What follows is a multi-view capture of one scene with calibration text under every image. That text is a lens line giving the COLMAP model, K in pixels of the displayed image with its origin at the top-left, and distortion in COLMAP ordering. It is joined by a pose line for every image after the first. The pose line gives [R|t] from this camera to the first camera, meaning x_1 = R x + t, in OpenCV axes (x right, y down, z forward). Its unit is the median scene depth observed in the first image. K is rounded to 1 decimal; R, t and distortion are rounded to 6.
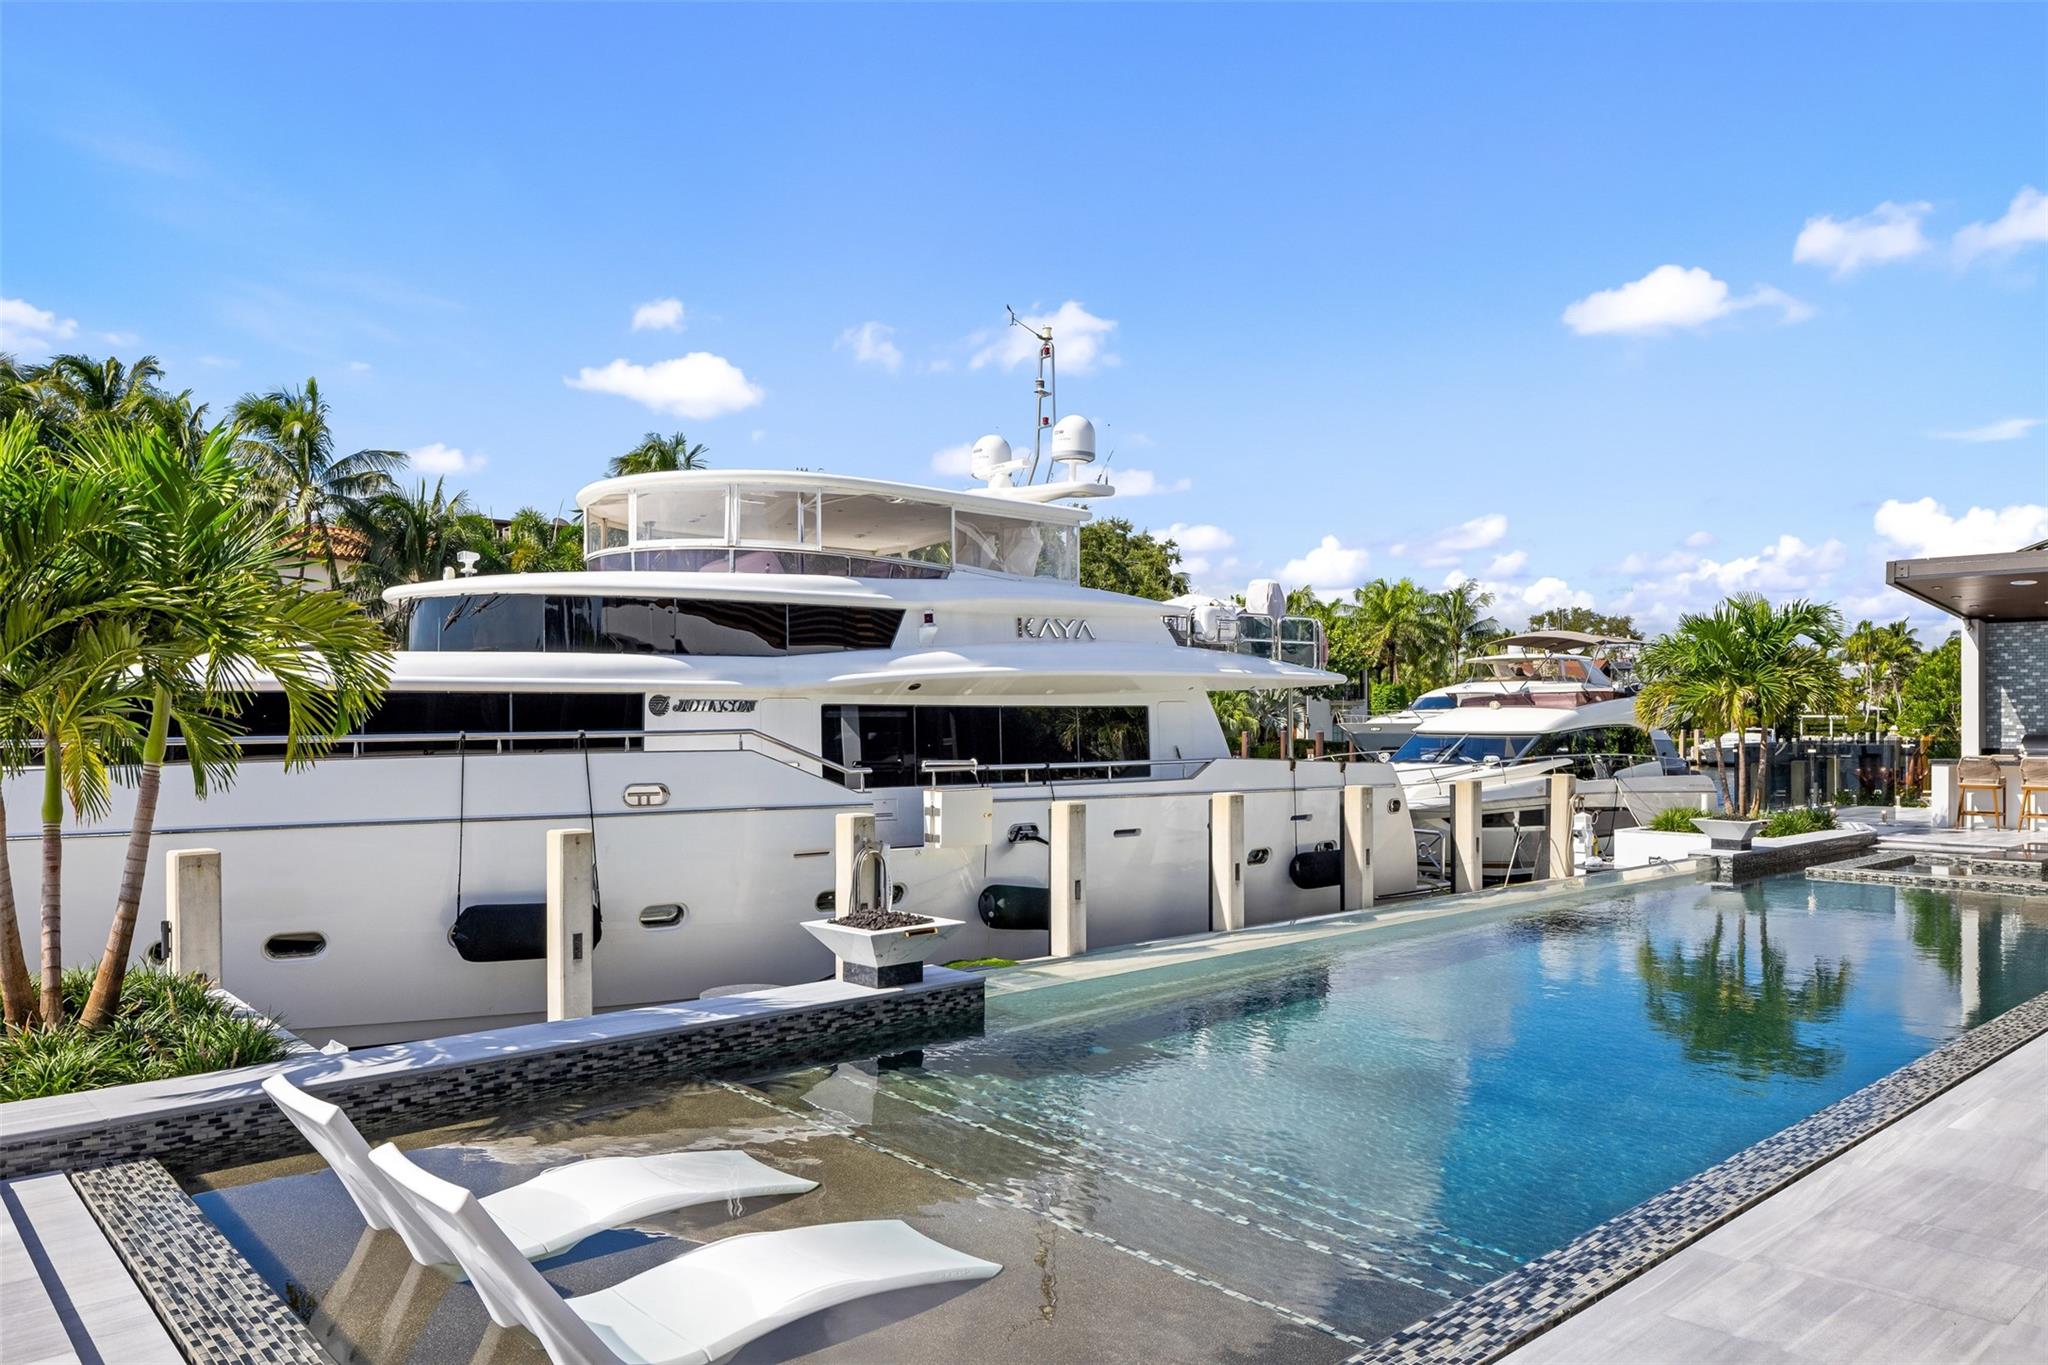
lens RADIAL K [[1400.8, 0, 1005.7], [0, 1400.8, 692.6], [0, 0, 1]] dist [-0.010466, 0.000386]
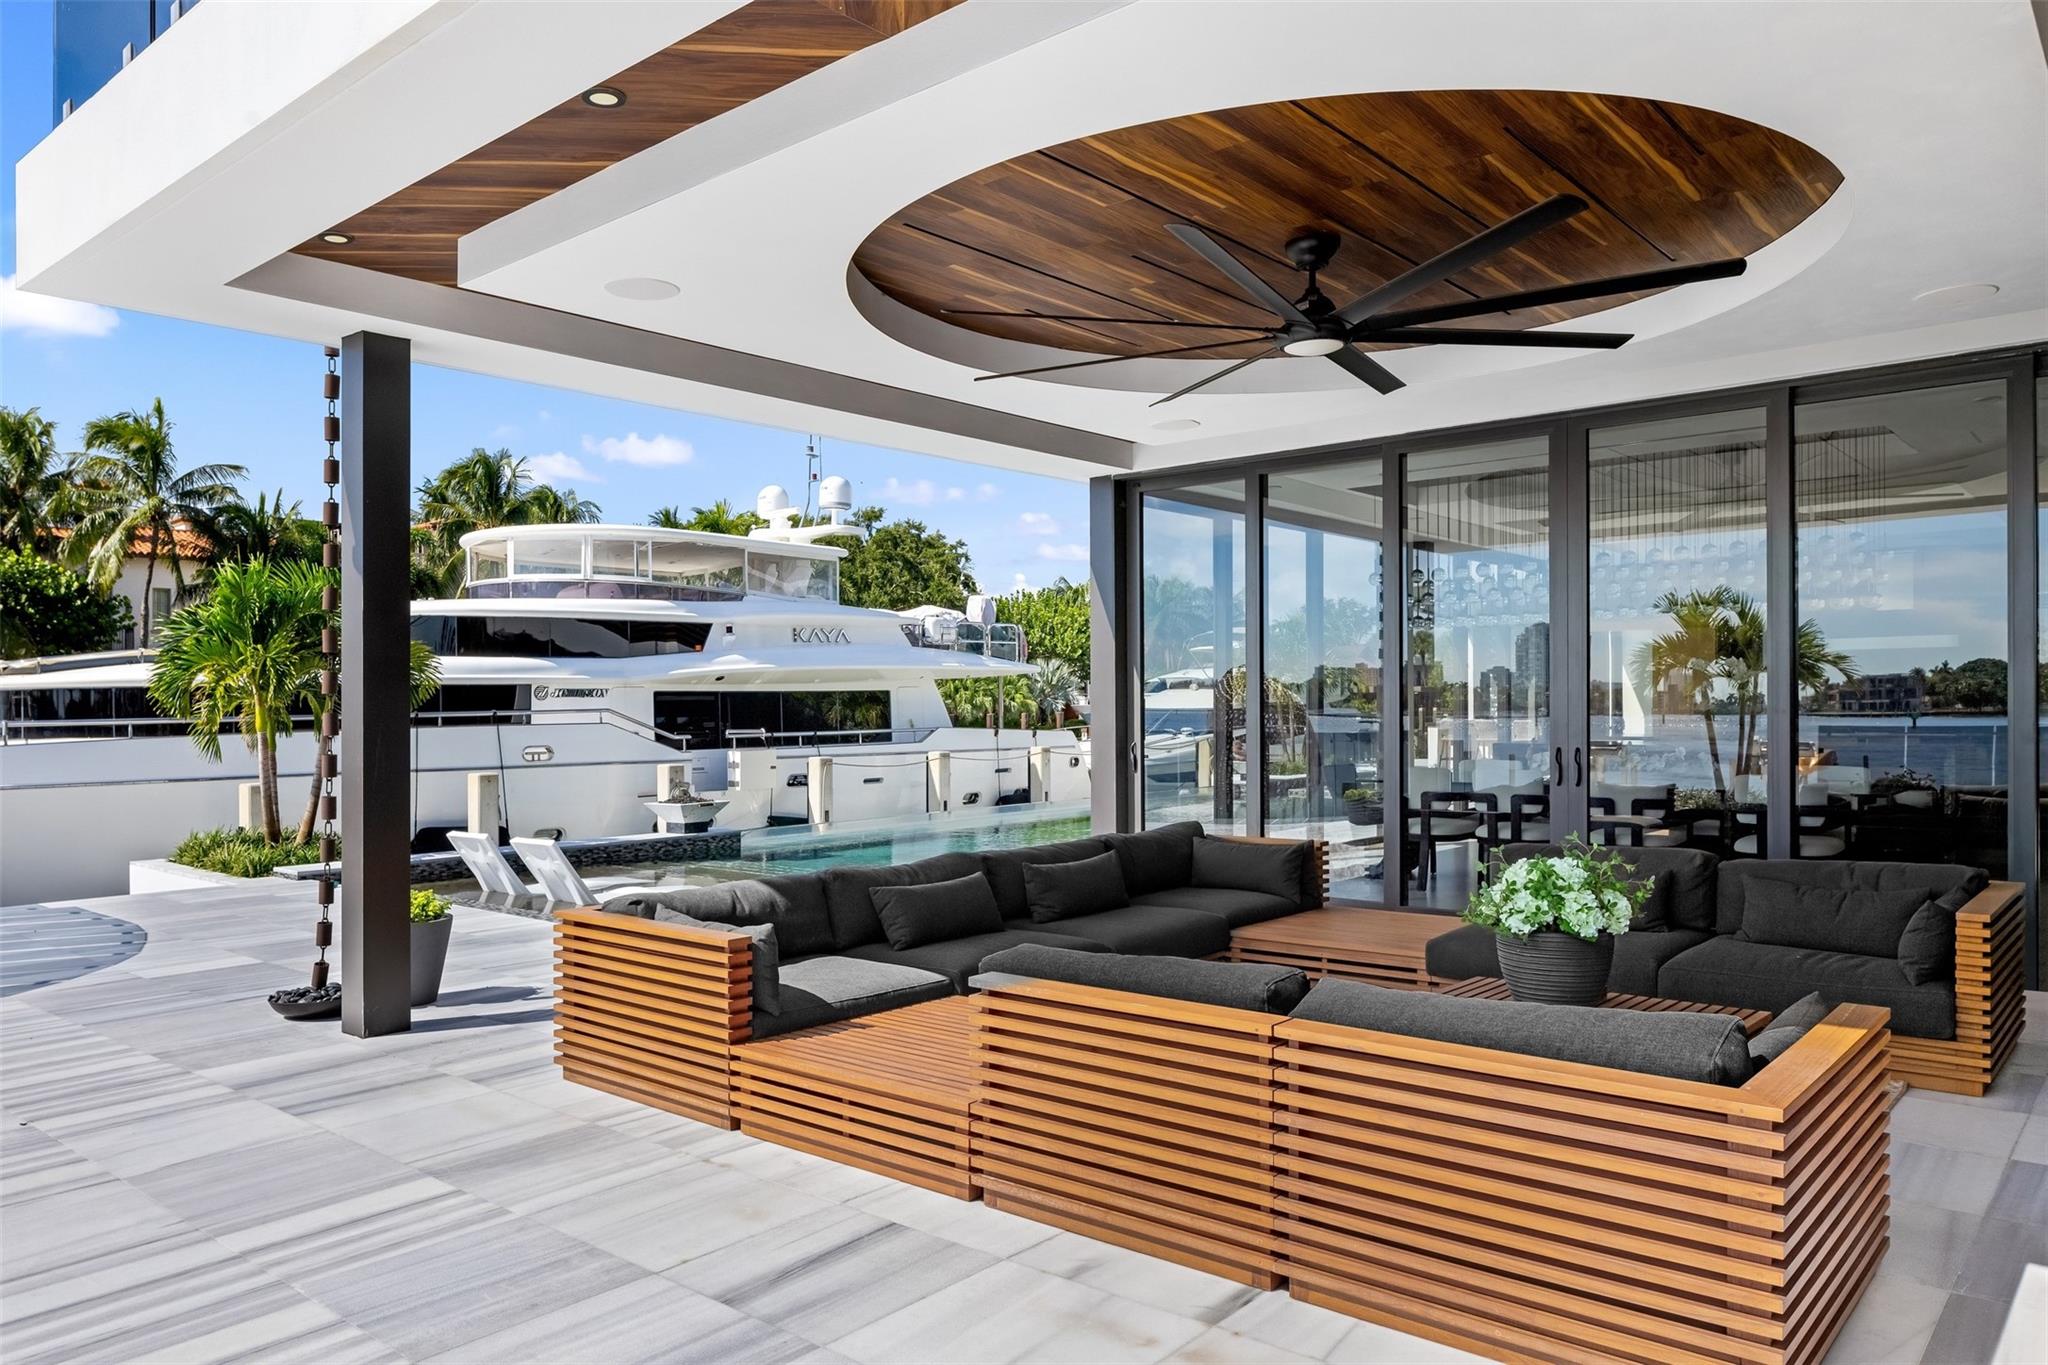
lens RADIAL K [[1412.4, 0, 985.7], [0, 1412.4, 753.9], [0, 0, 1]] dist [-0.005328, 0.000524]
pose [[0.993425, -0.015443, 0.113439, 0.035009], [0.009405, 0.998520, 0.053572, -0.002075], [-0.114098, -0.052153, 0.992100, -0.405880]]
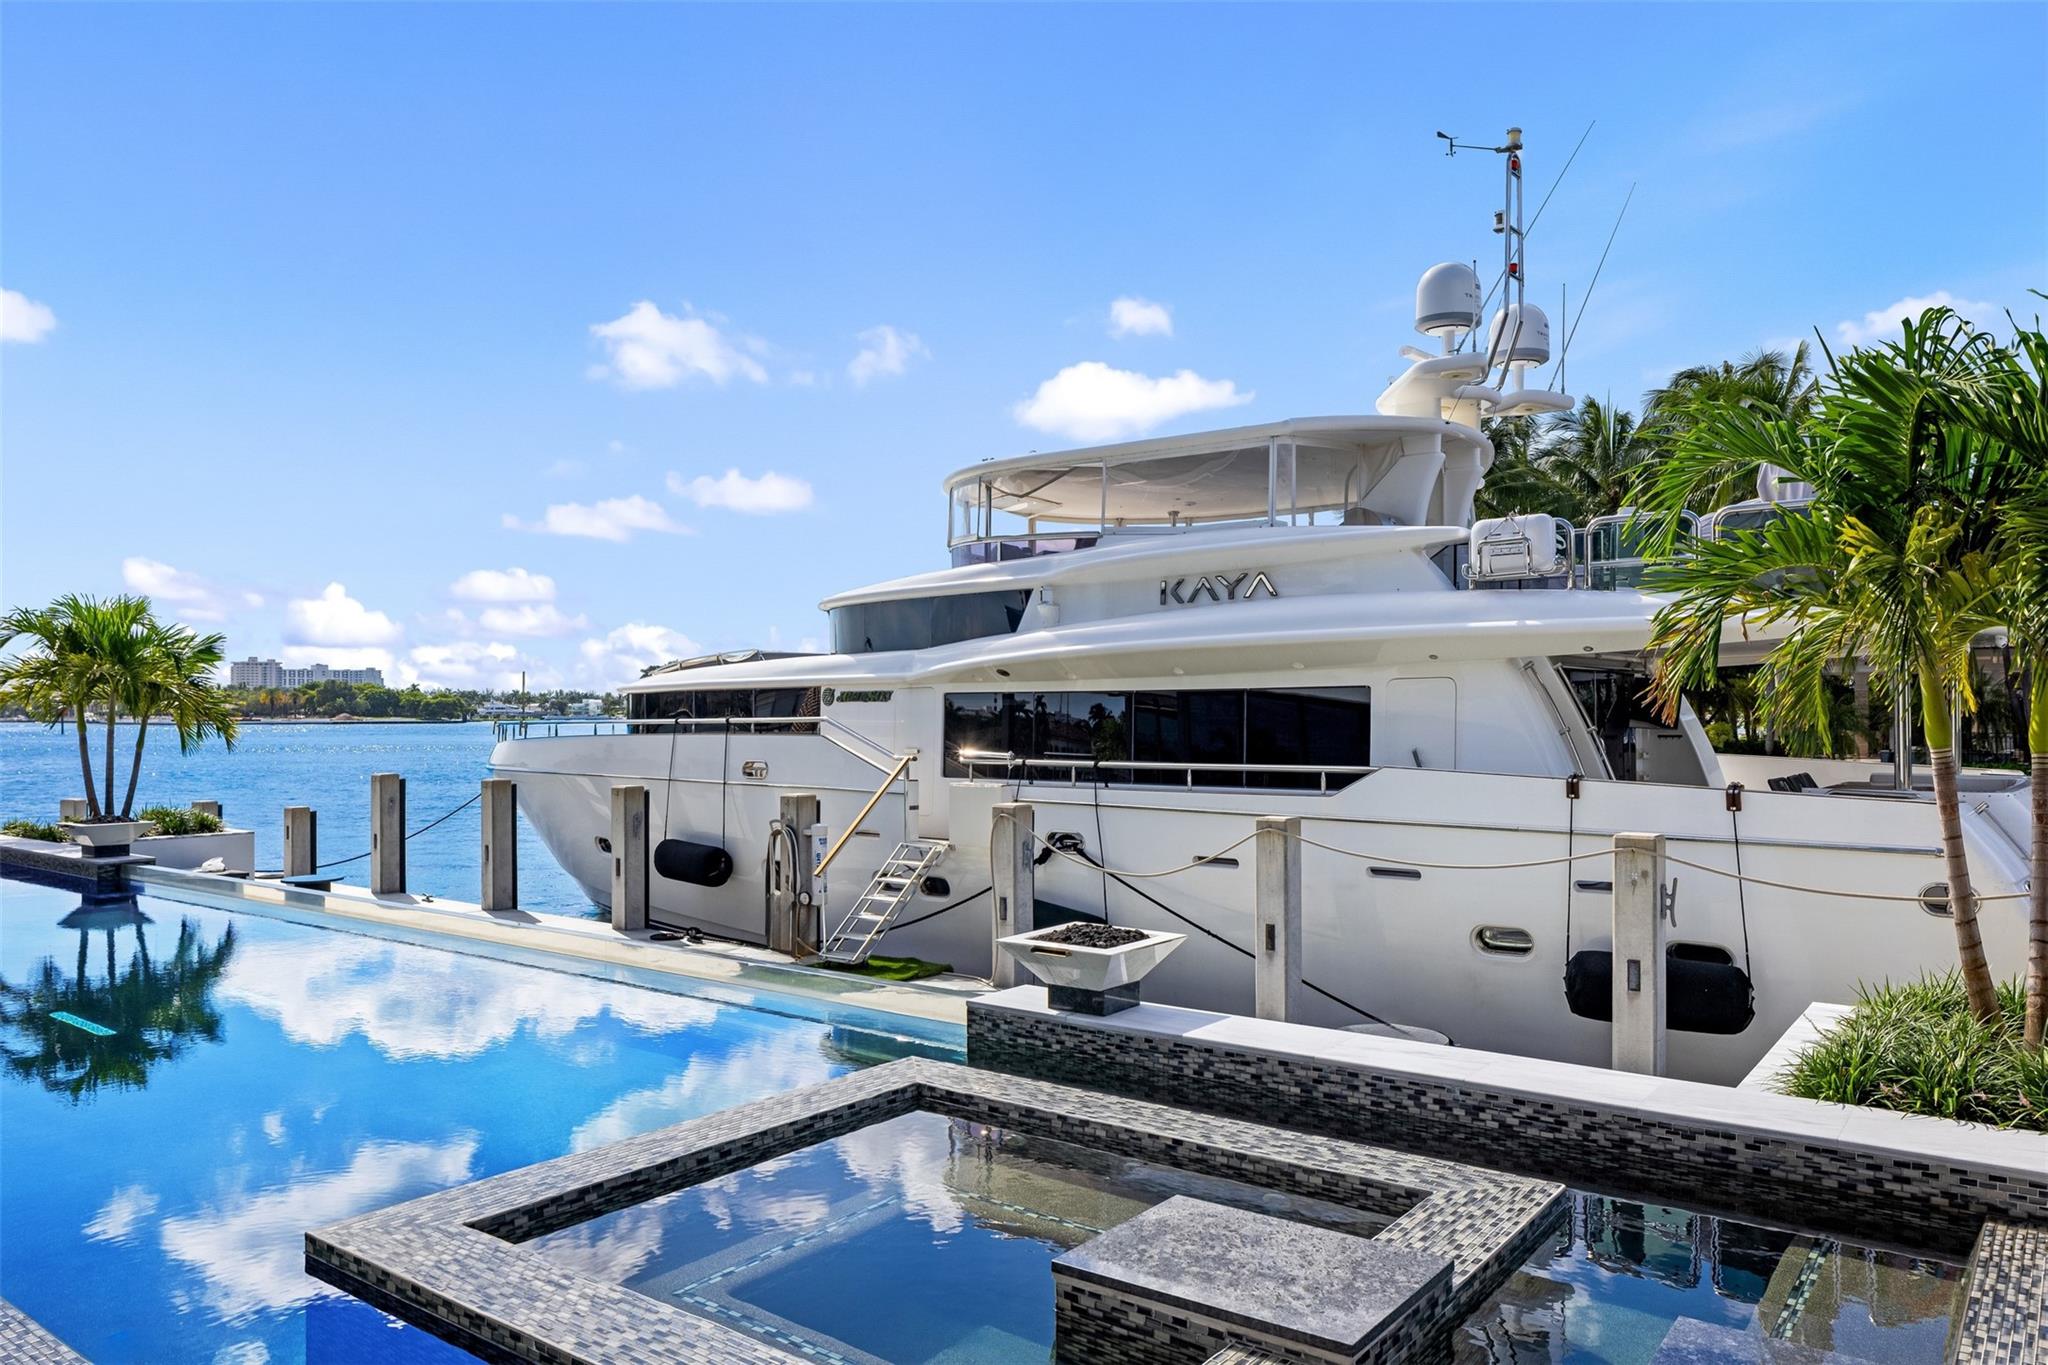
lens RADIAL K [[1400.8, 0, 1005.7], [0, 1400.8, 692.6], [0, 0, 1]] dist [-0.010466, 0.000386]
pose [[0.189142, -0.012290, -0.981873, 0.750597], [0.021226, 0.999739, -0.008425, 0.014910], [0.981720, -0.019248, 0.189353, 0.718746]]
